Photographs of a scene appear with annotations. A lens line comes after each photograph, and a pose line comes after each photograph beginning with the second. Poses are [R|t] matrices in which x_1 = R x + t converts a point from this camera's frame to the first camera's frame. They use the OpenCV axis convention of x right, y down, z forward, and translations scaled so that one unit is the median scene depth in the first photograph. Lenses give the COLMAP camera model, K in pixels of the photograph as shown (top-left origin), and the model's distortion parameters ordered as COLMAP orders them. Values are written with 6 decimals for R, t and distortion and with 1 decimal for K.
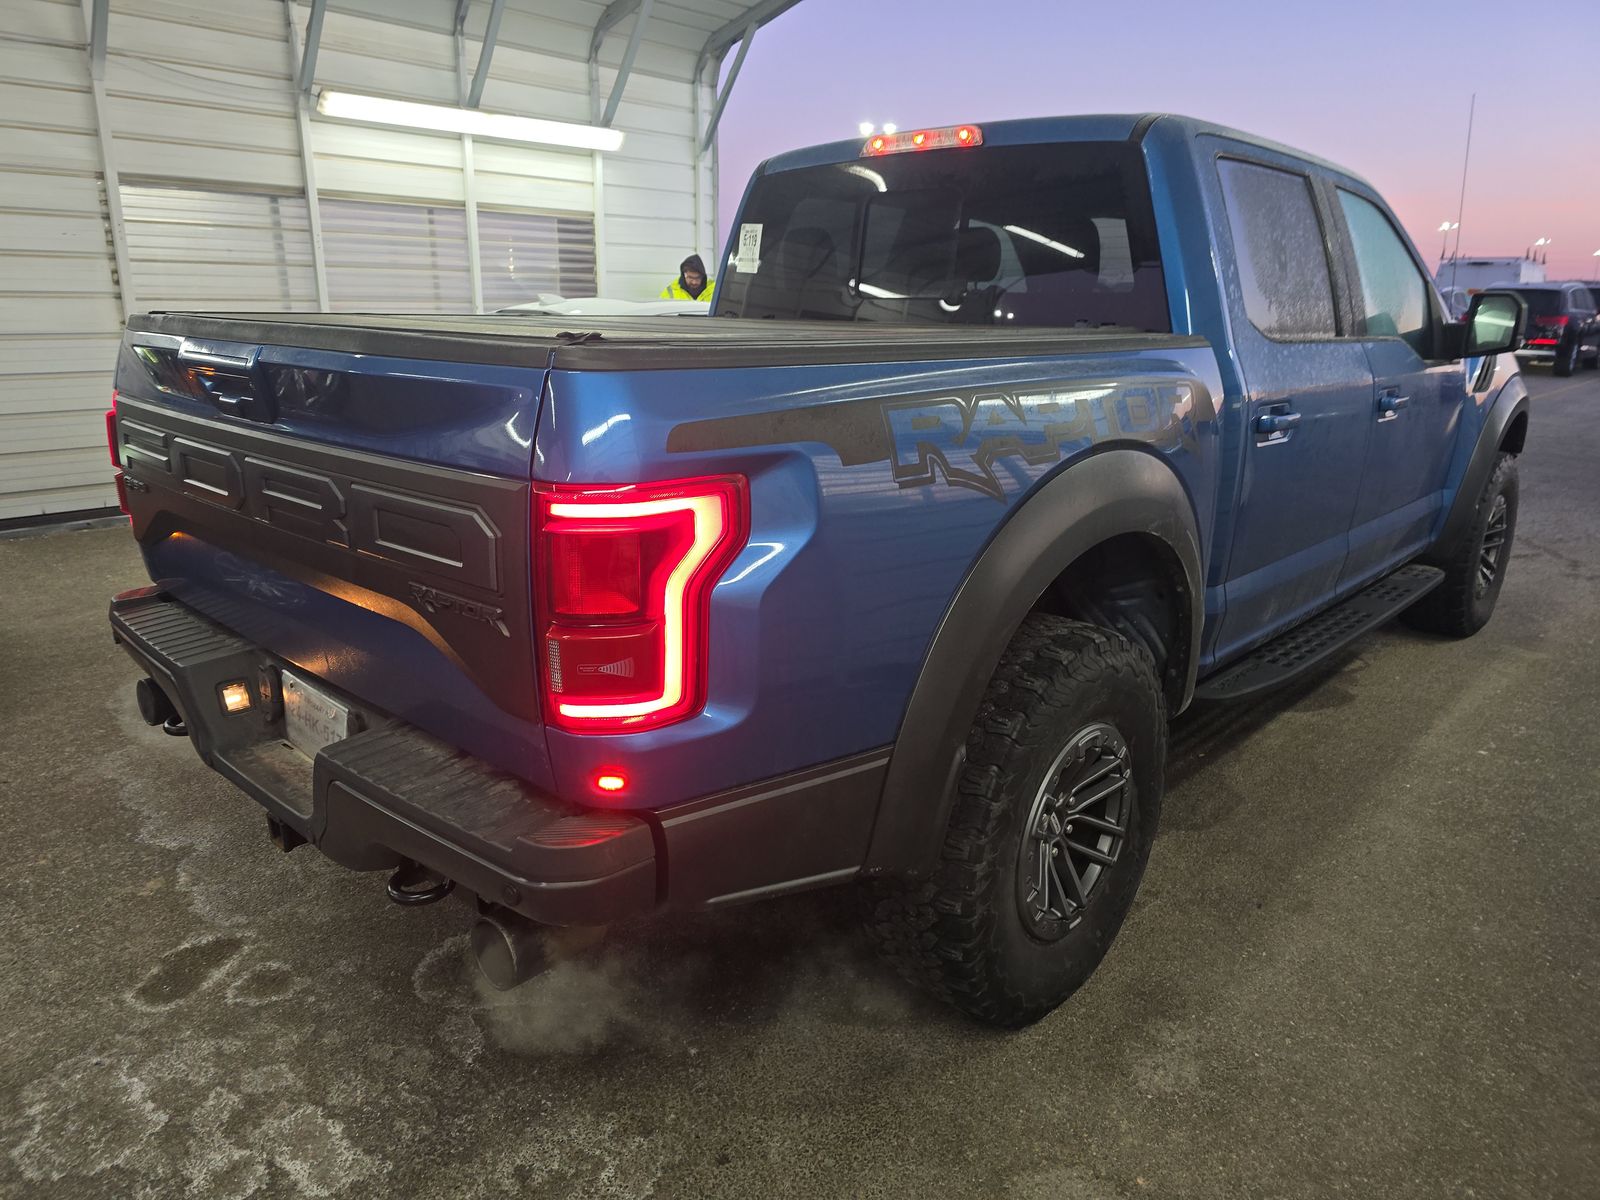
lens RADIAL K [[1074.2, 0, 800.4], [0, 1074.2, 599.1], [0, 0, 1]] dist [0.061081, -0.051166]
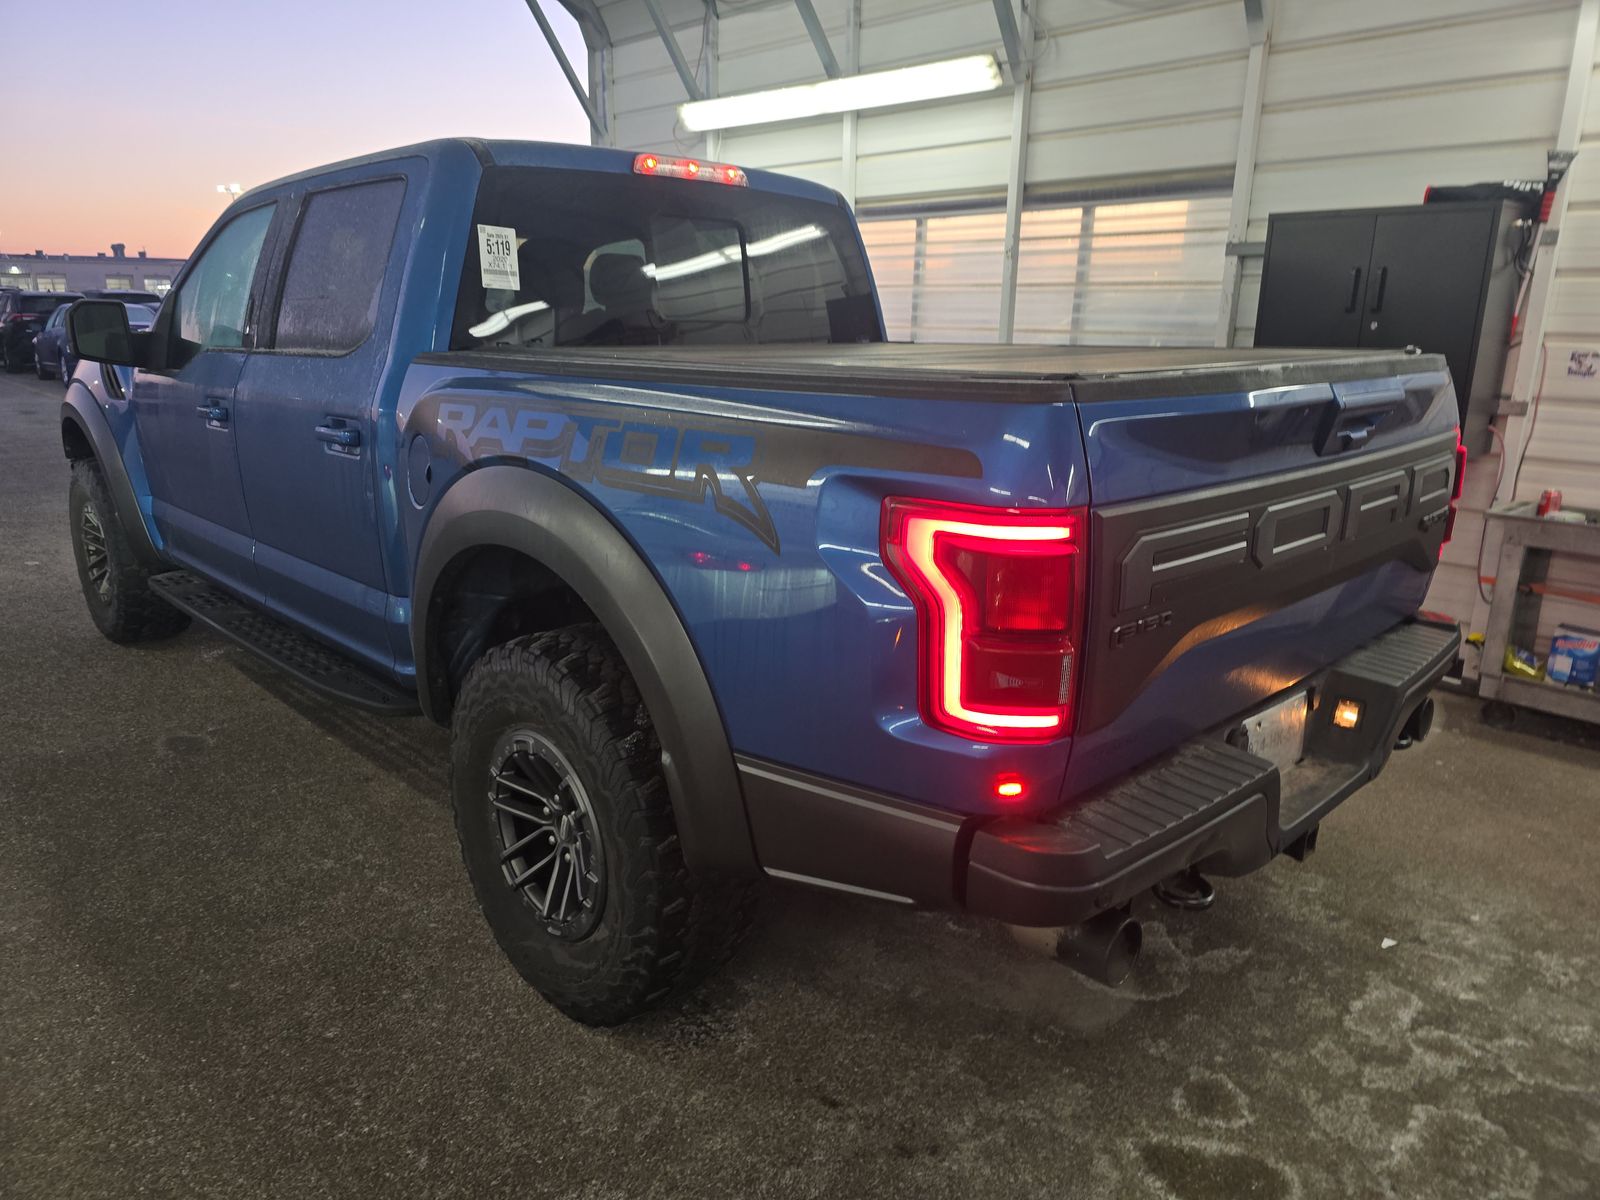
lens RADIAL K [[1079.0, 0, 803.1], [0, 1079.0, 596.8], [0, 0, 1]] dist [0.058051, -0.051748]
pose [[0.041018, -0.264088, 0.963626, -1.435243], [0.260583, 0.933888, 0.244846, -0.389158], [-0.964580, 0.241062, 0.107123, 1.281904]]
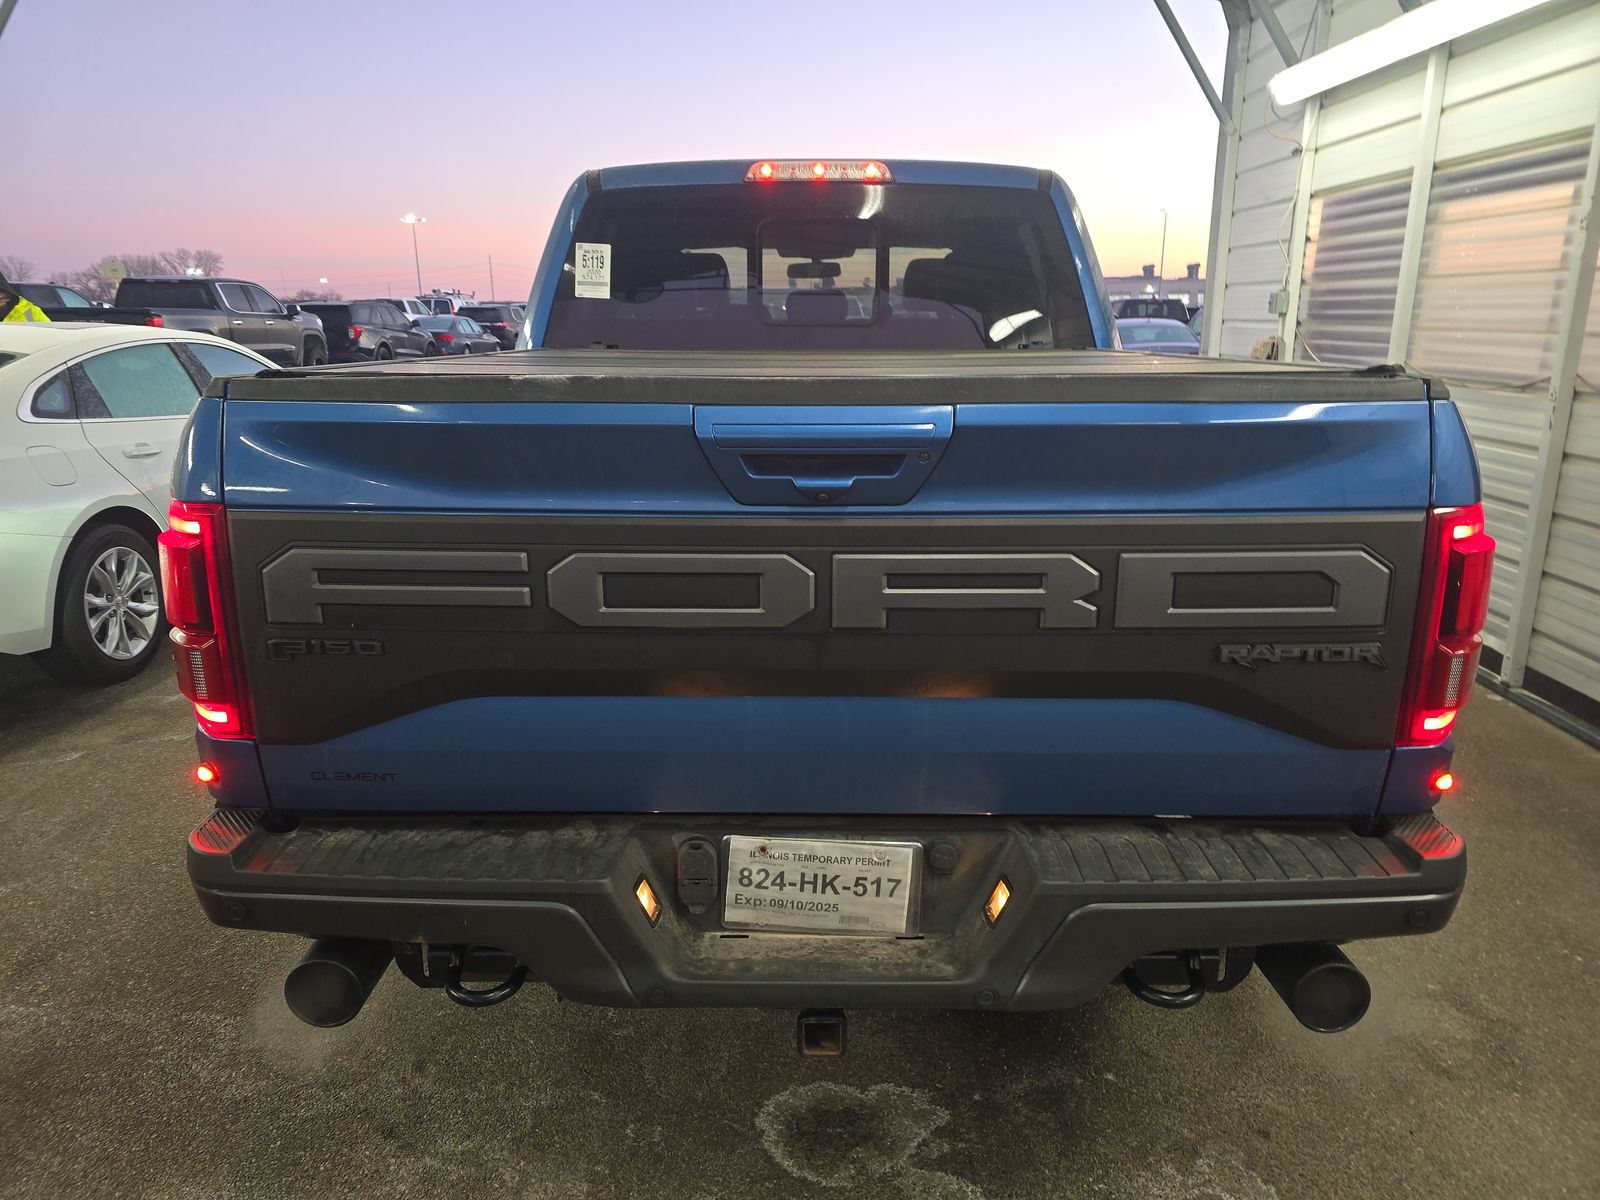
lens RADIAL K [[1079.0, 0, 803.1], [0, 1079.0, 596.8], [0, 0, 1]] dist [0.058051, -0.051748]
pose [[0.739097, -0.180173, 0.649055, -0.917047], [0.190655, 0.980117, 0.054969, -0.132812], [-0.646054, 0.083119, 0.758753, 0.394855]]
